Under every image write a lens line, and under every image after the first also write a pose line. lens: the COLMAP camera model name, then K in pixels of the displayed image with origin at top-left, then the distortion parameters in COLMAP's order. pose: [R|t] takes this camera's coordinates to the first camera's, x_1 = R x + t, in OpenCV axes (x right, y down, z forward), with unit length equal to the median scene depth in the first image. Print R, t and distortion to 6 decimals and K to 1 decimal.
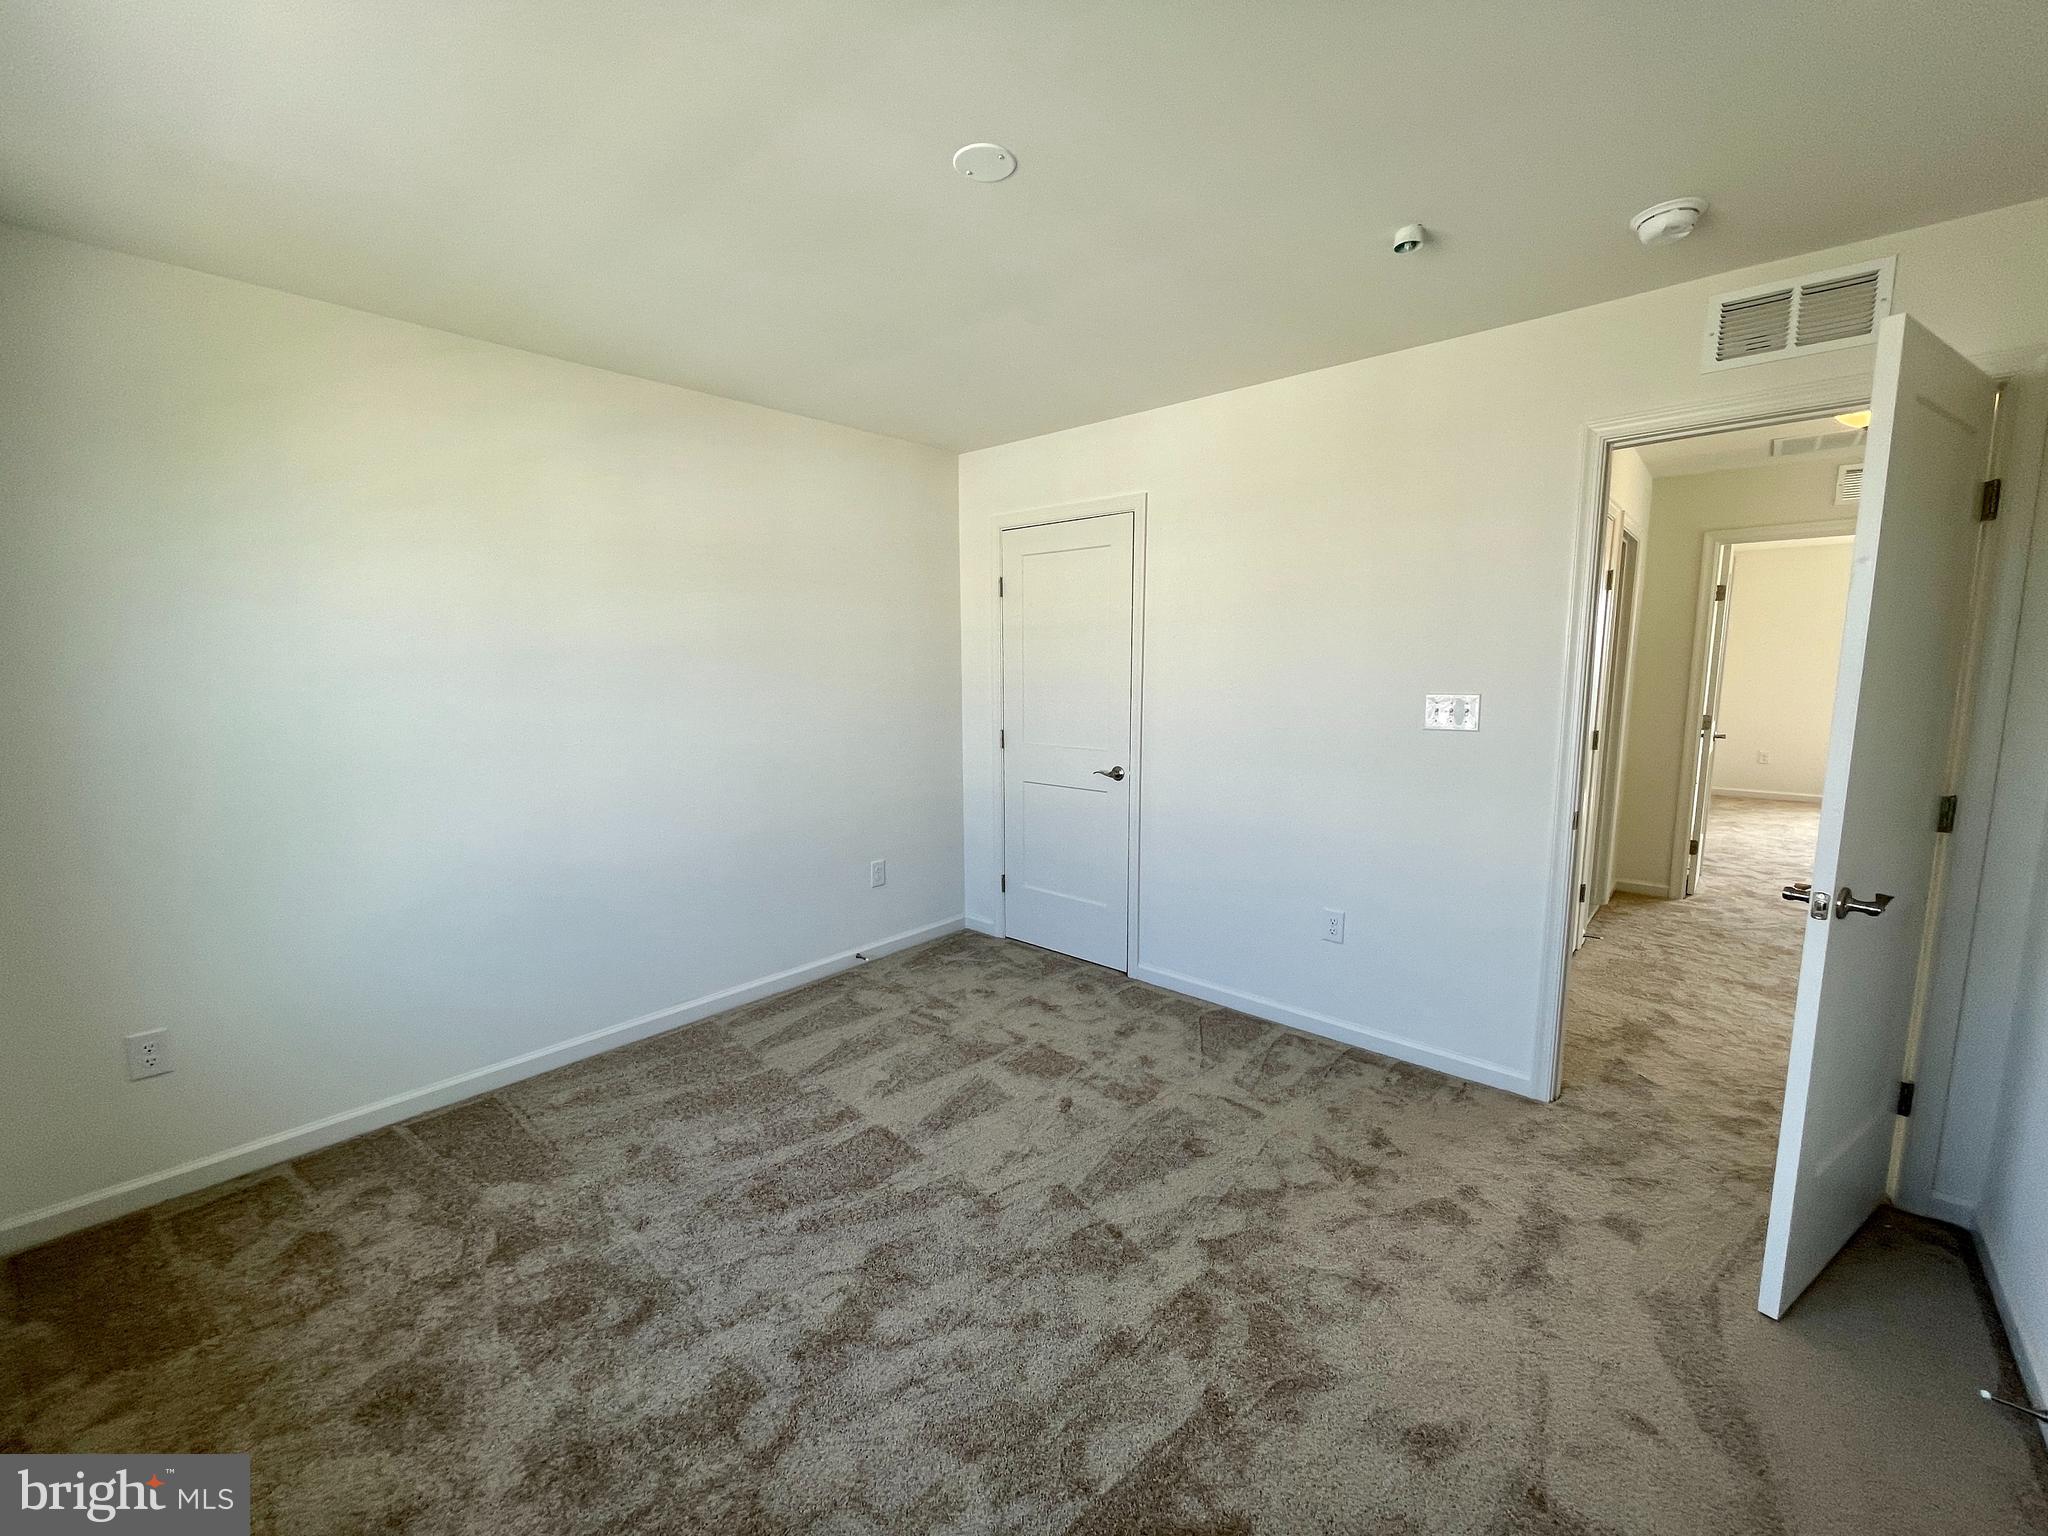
lens RADIAL K [[811.2, 0, 1016.0], [0, 811.2, 764.6], [0, 0, 1]] dist [0.000162, -0.000177]
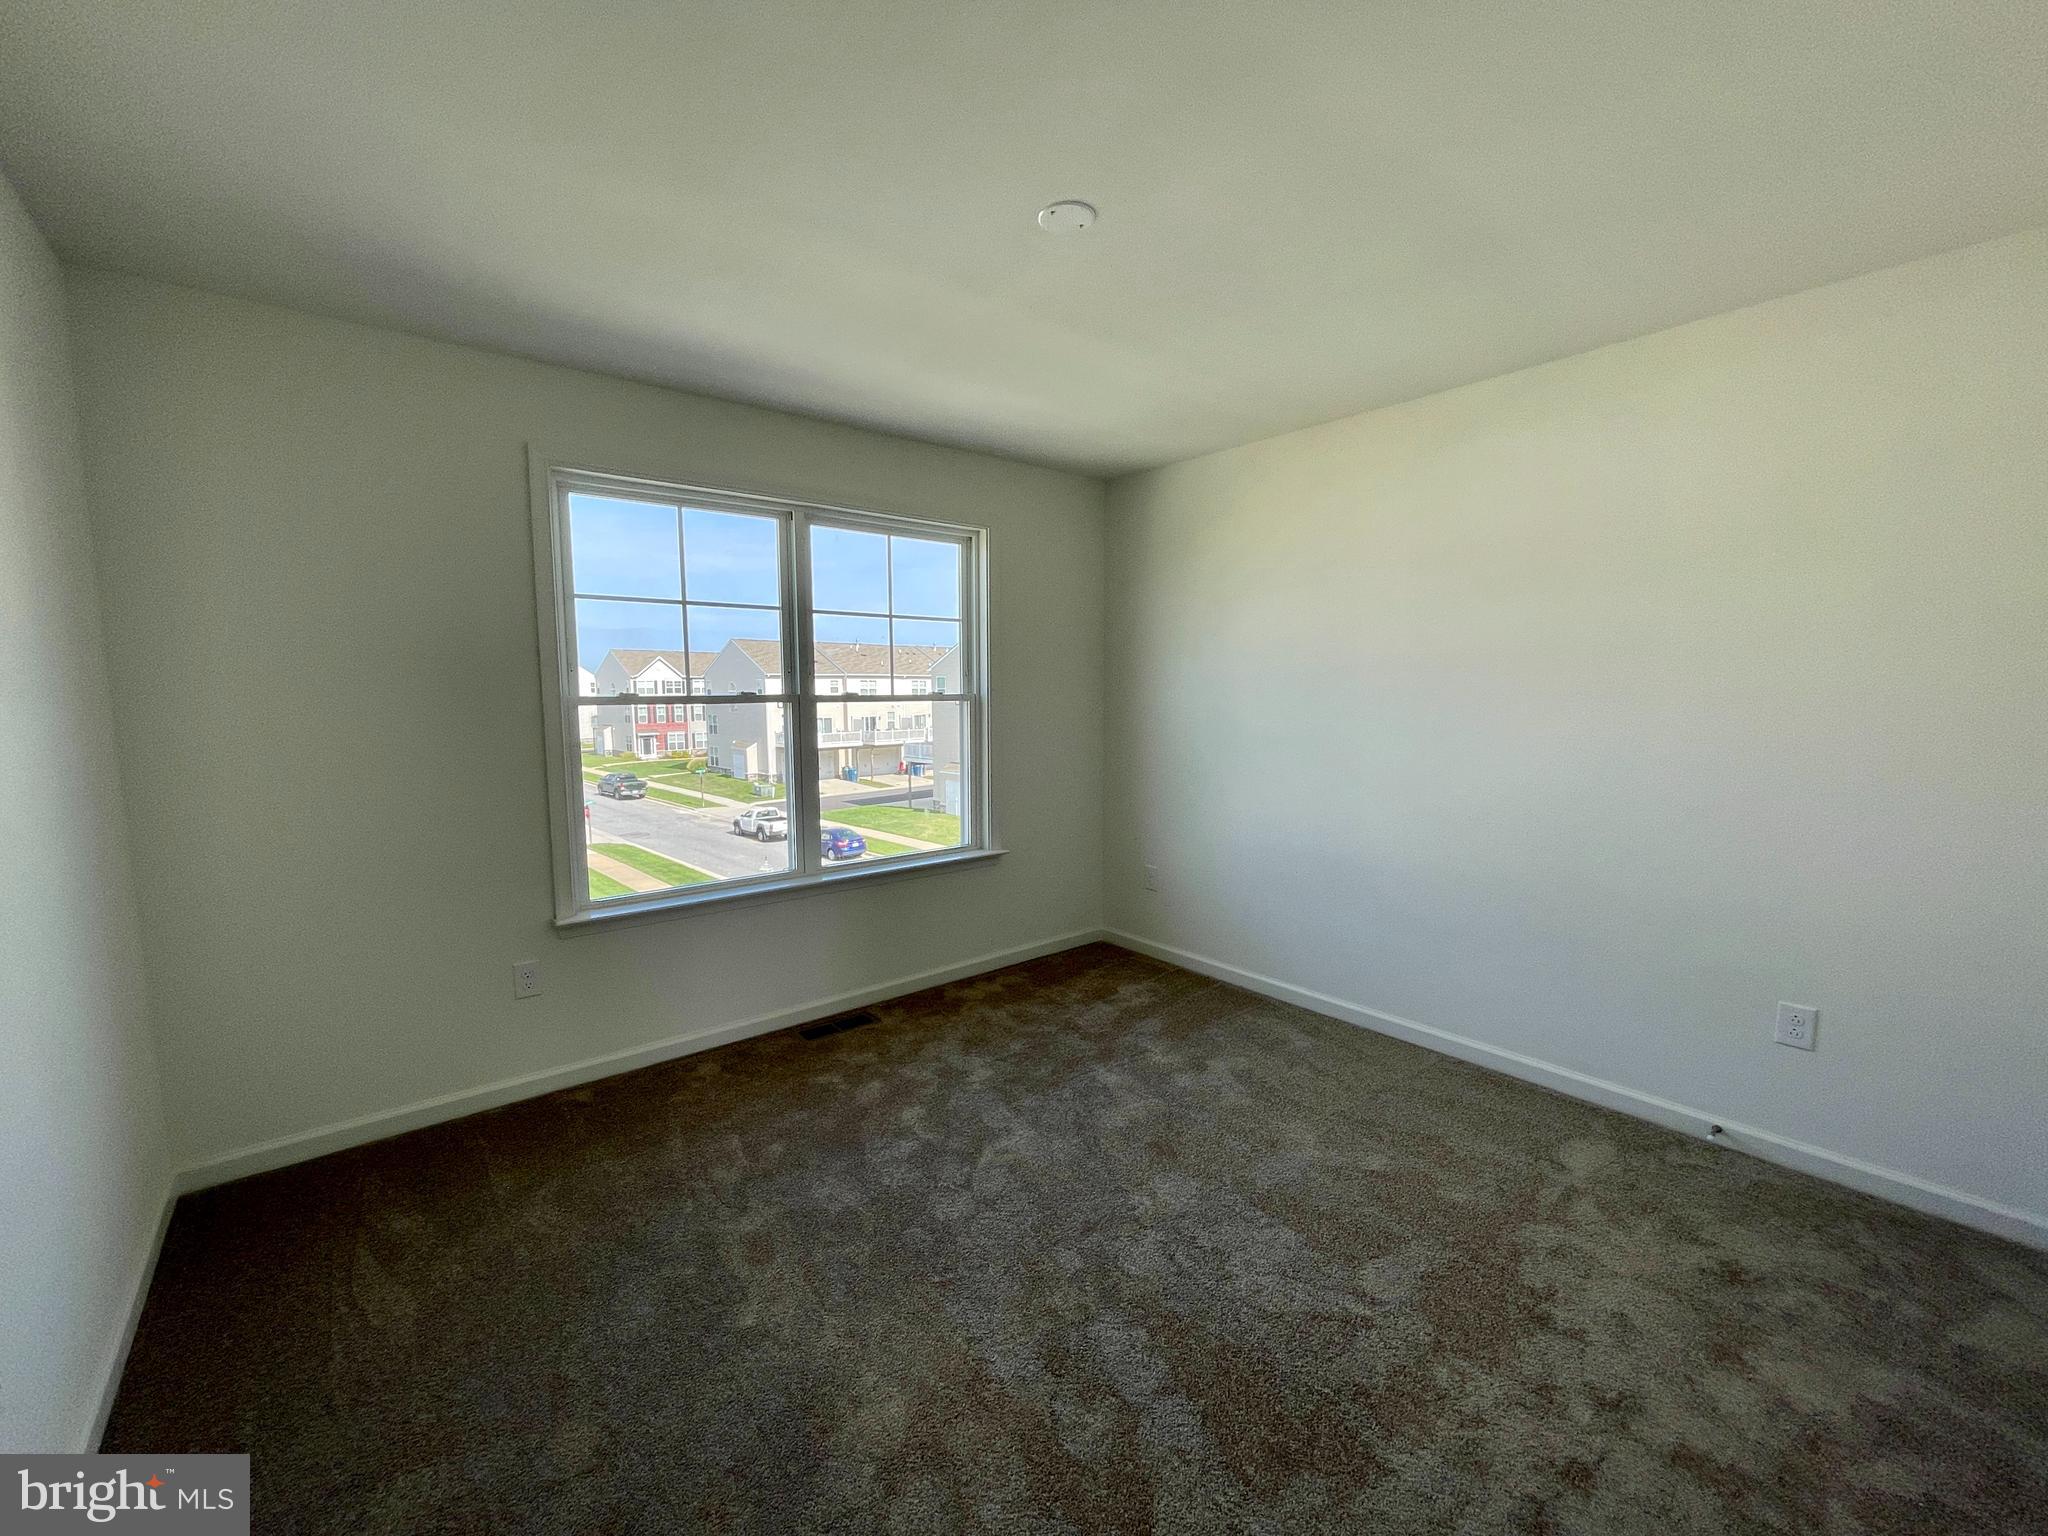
lens RADIAL K [[811.2, 0, 1016.9], [0, 811.2, 765.8], [0, 0, 1]] dist [0.000162, -0.000177]
pose [[-0.139790, 0.104931, -0.984606, 0.553648], [-0.114741, 0.985954, 0.121365, -0.069959], [0.983511, 0.129941, -0.125787, 0.570967]]
